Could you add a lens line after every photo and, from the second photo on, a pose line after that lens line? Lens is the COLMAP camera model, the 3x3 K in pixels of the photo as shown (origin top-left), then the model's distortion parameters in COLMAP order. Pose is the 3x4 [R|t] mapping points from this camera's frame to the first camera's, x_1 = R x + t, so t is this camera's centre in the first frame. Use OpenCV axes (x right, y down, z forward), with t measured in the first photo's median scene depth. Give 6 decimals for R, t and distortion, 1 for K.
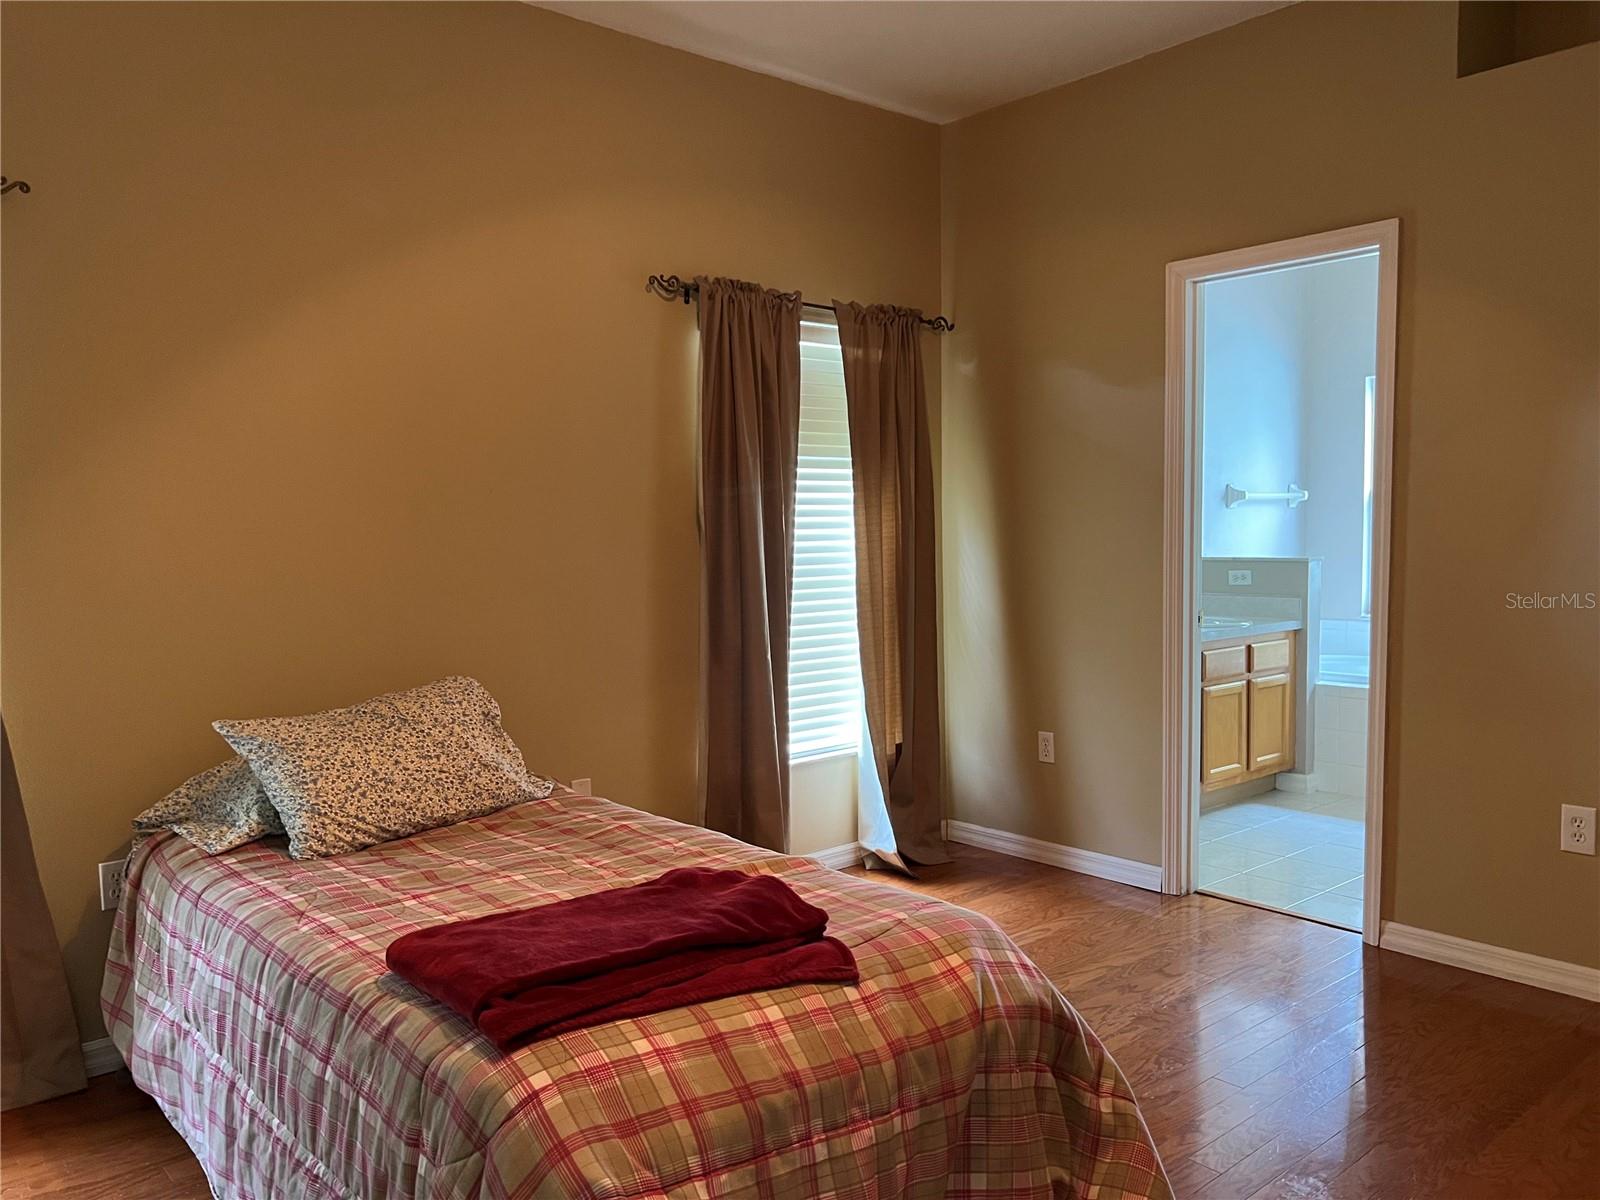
lens RADIAL K [[1218.1, 0, 801.4], [0, 1218.1, 599.2], [0, 0, 1]] dist [0.034340, -0.022806]
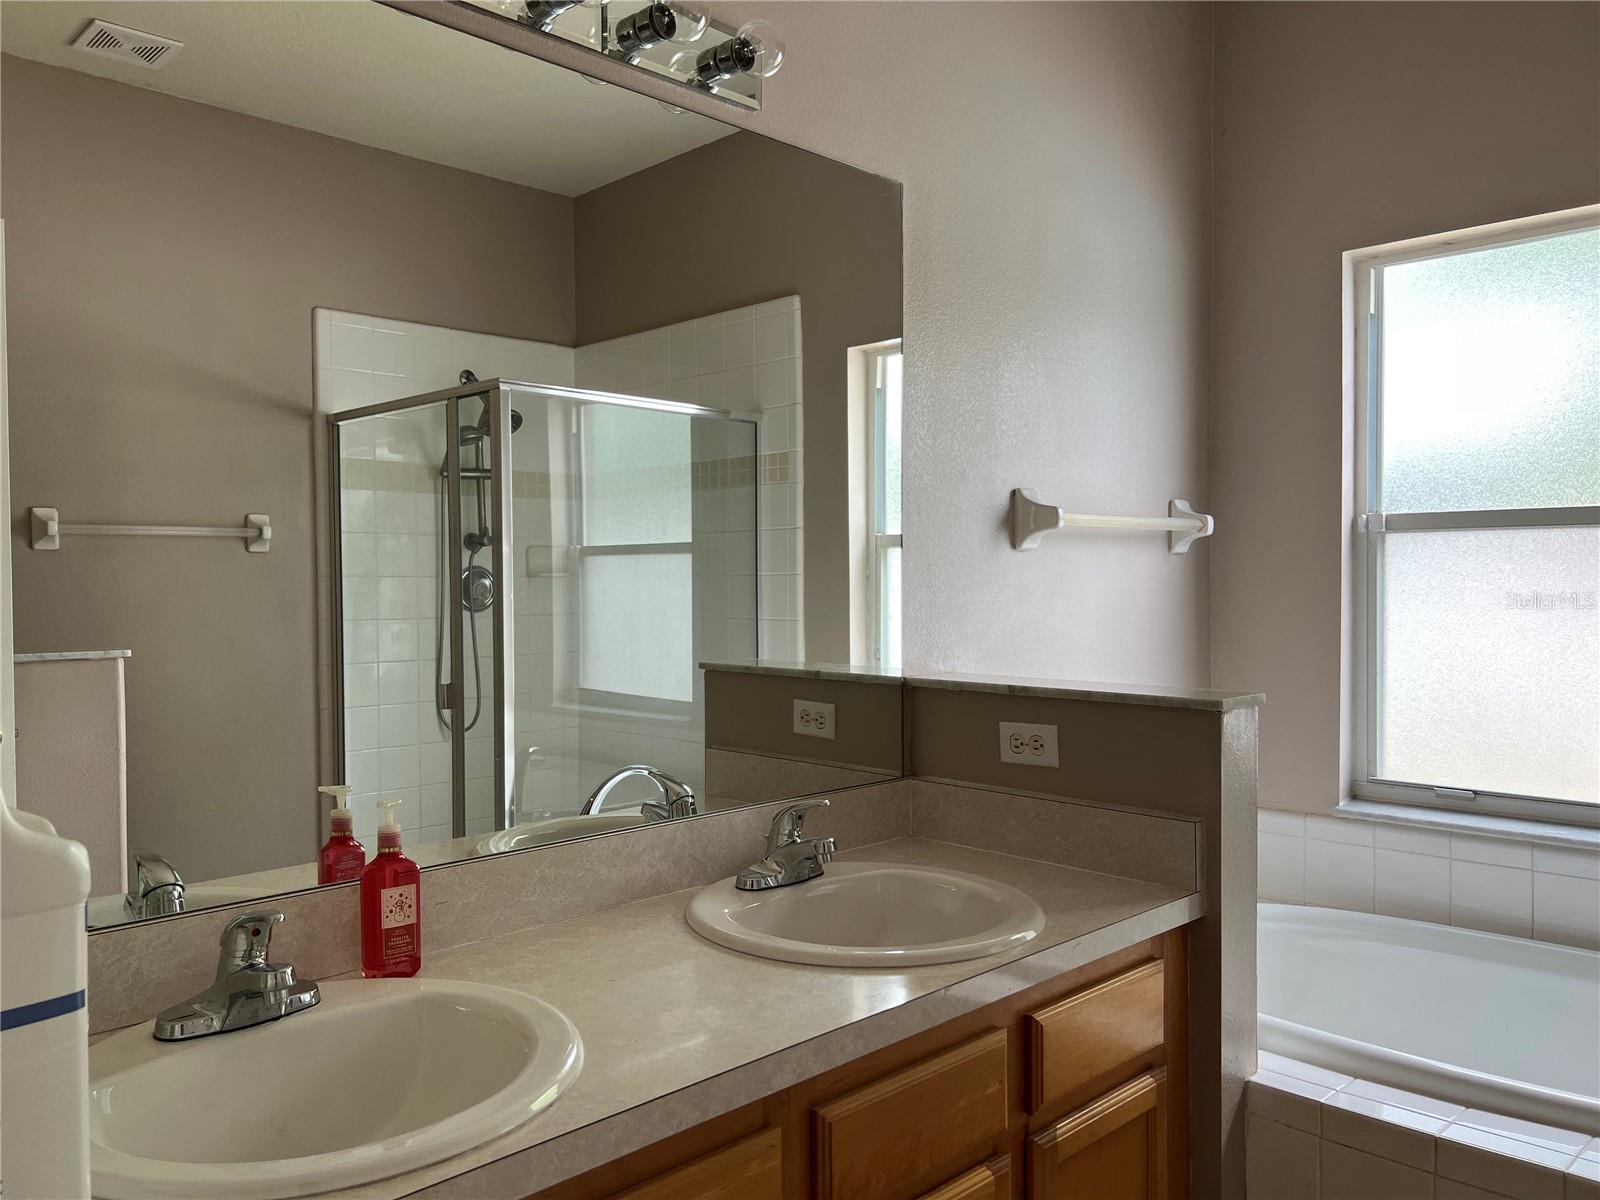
lens RADIAL K [[1218.1, 0, 795.6], [0, 1218.1, 599.5], [0, 0, 1]] dist [0.034340, -0.022806]
pose [[0.998004, 0.005054, 0.062954, 0.270873], [-0.002007, 0.998827, -0.048377, -0.042042], [-0.063124, 0.048154, 0.996843, 0.657107]]
